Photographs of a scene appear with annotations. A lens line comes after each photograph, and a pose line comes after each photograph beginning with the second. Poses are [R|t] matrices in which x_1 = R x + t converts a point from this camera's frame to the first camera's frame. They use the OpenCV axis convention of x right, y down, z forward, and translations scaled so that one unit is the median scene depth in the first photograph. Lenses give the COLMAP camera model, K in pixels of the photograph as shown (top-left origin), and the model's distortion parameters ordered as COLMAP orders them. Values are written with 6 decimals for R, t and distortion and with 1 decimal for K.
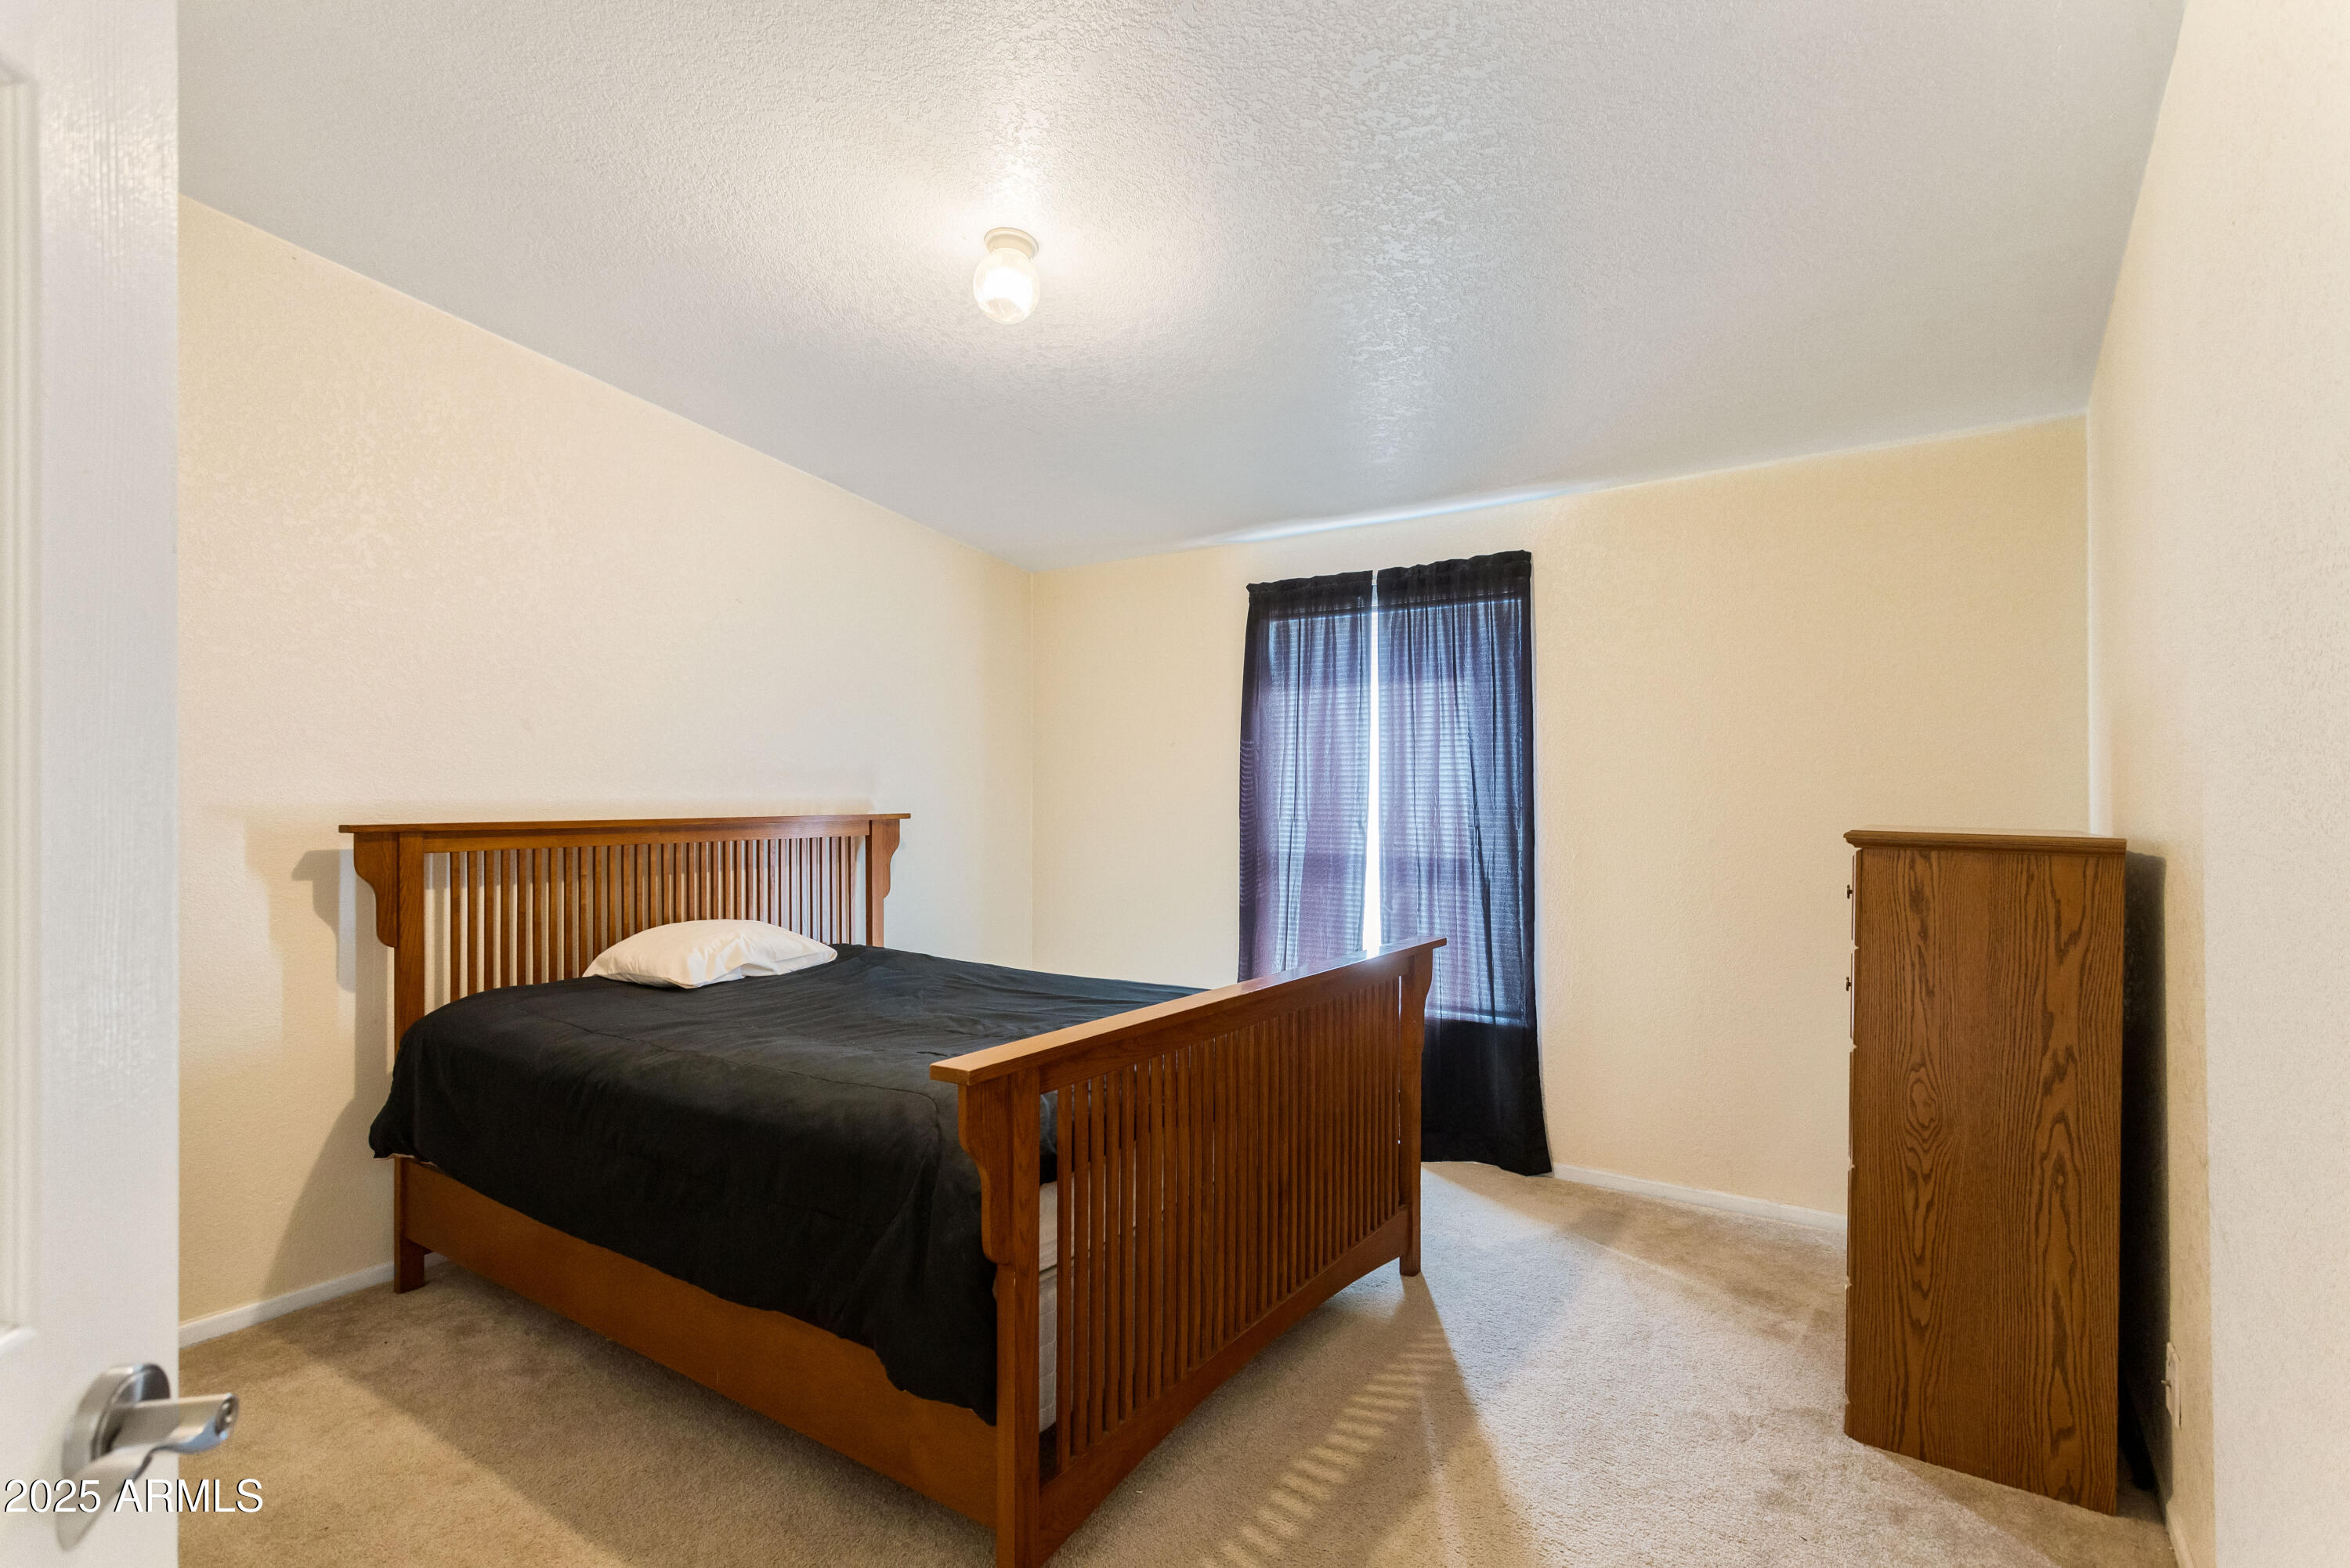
lens RADIAL K [[1145.7, 0, 1169.8], [0, 1145.7, 788.1], [0, 0, 1]] dist [0.005741, 0.000604]
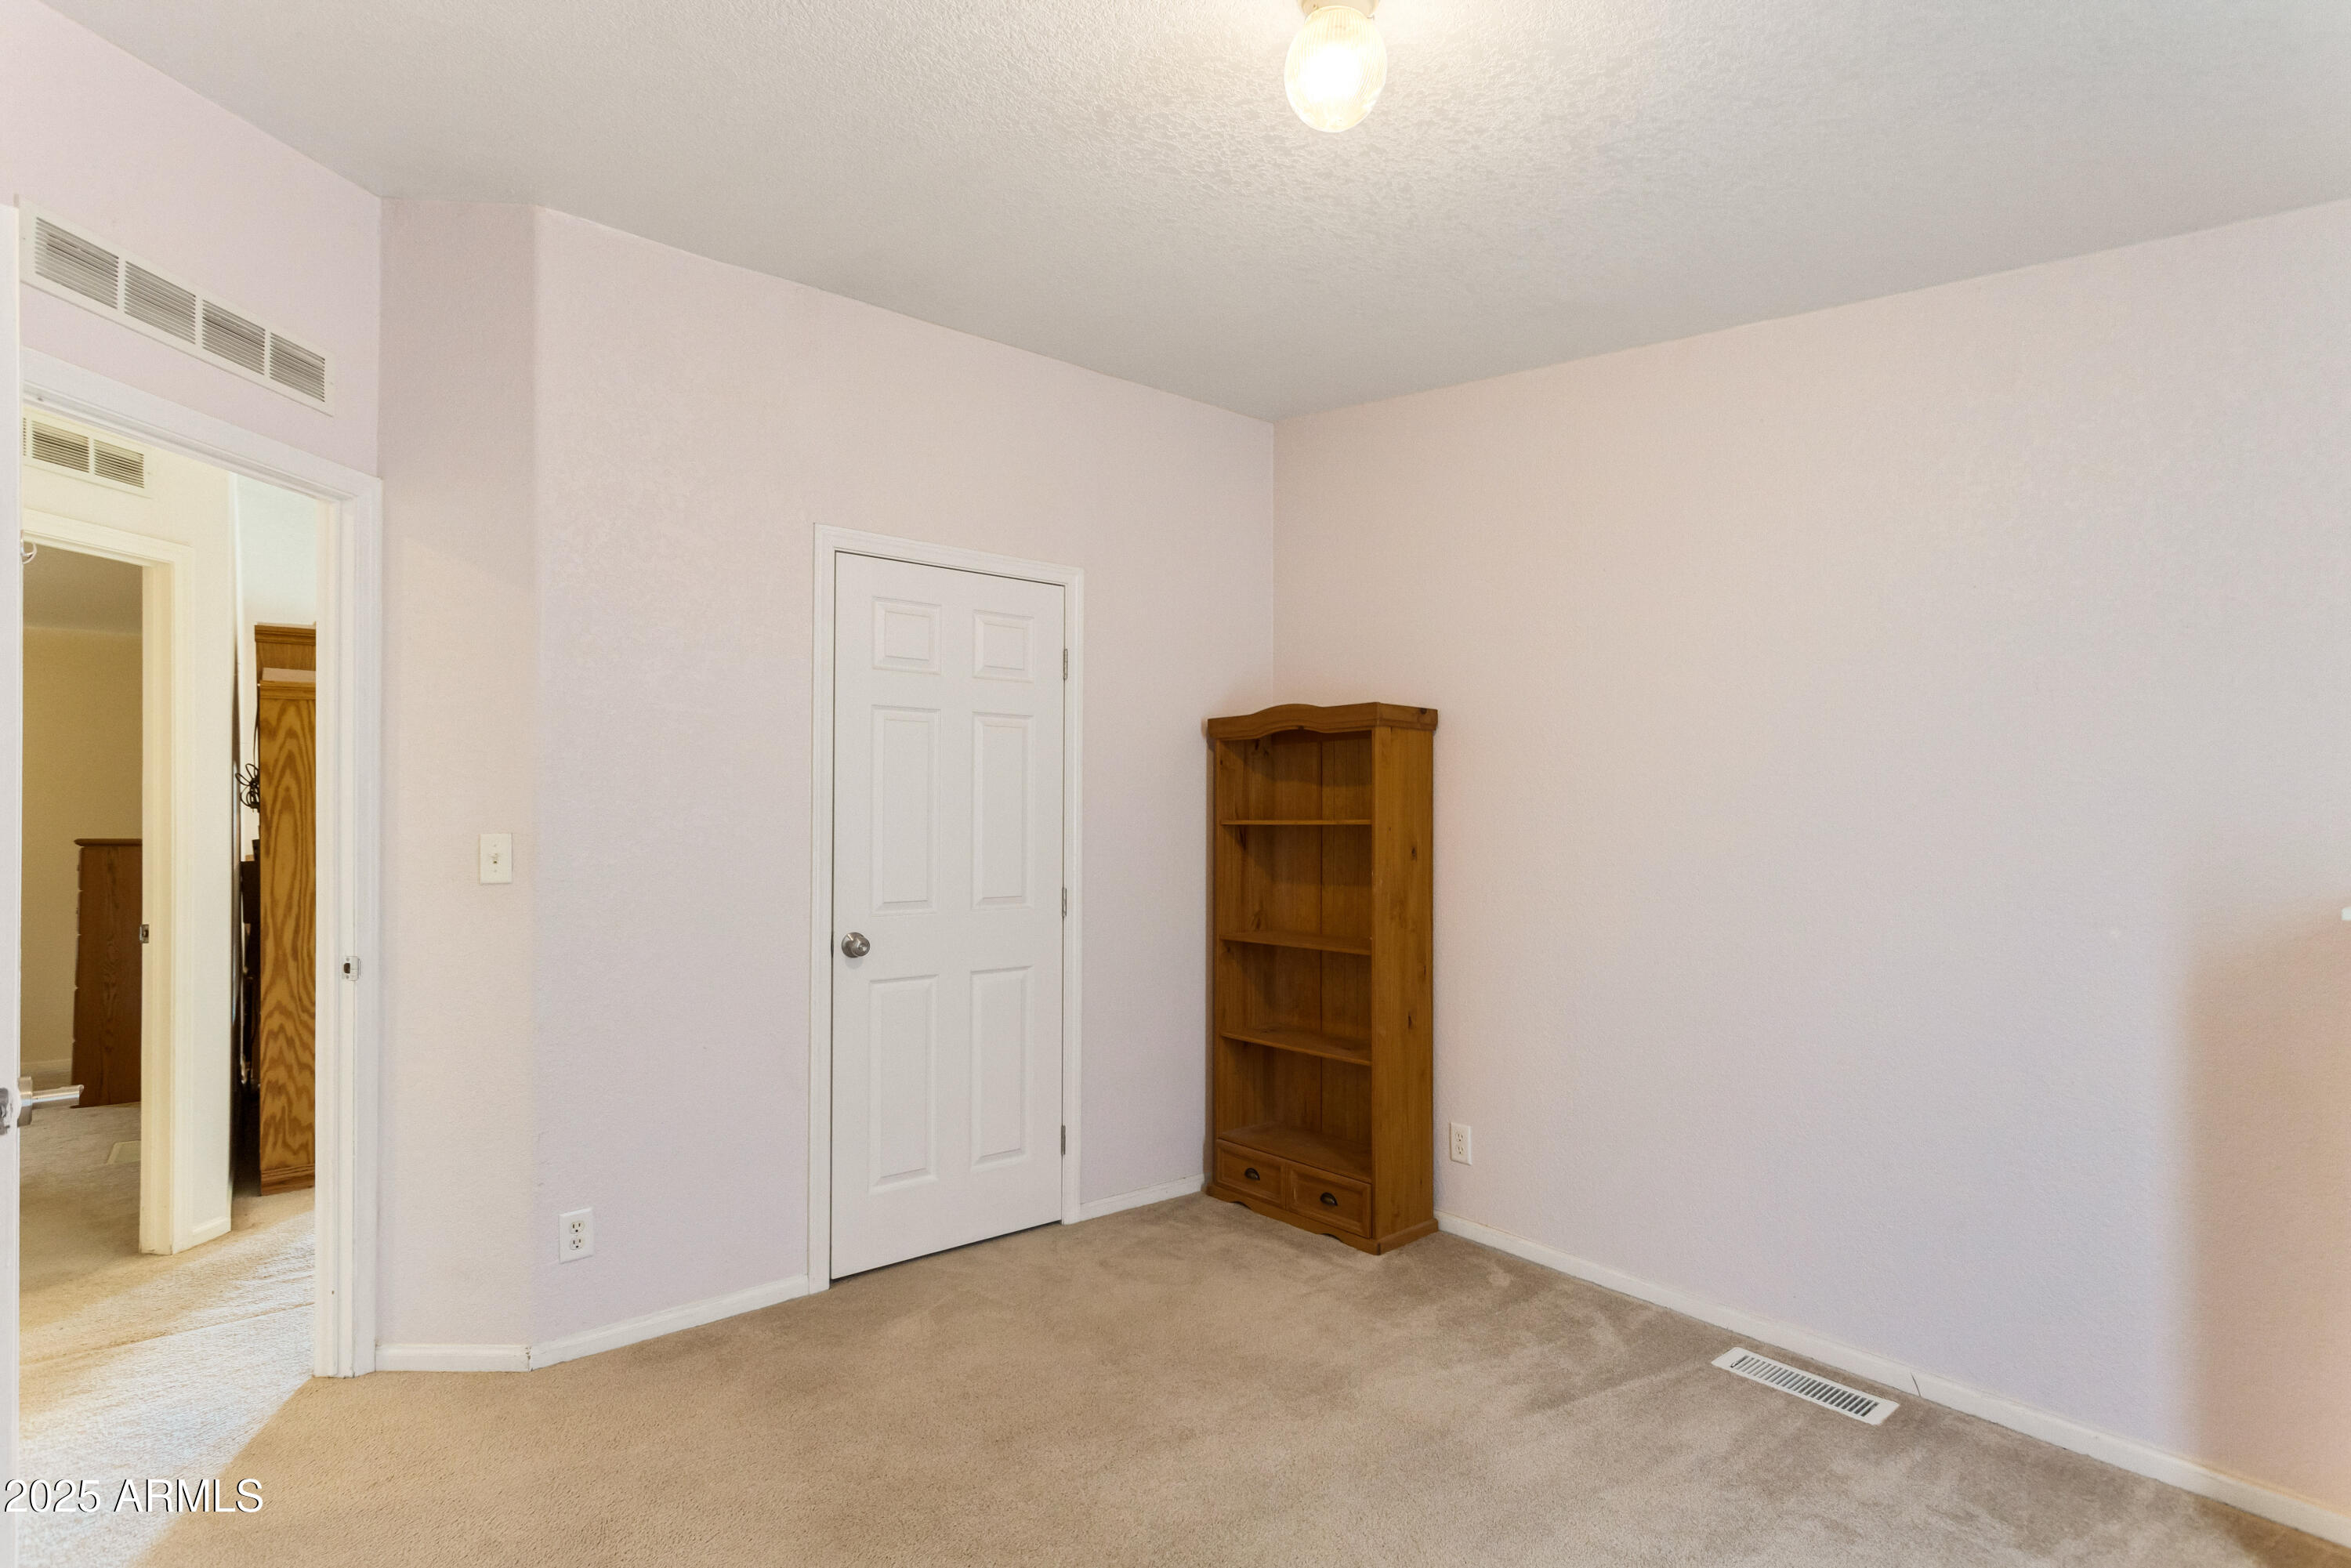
lens RADIAL K [[1146.2, 0, 1172.8], [0, 1146.2, 801.8], [0, 0, 1]] dist [0.005741, 0.000604]
pose [[0.270489, 0.016082, 0.962589, -1.045662], [0.003230, 0.999840, -0.017612, 0.008565], [-0.962718, 0.007873, 0.270393, -1.749241]]
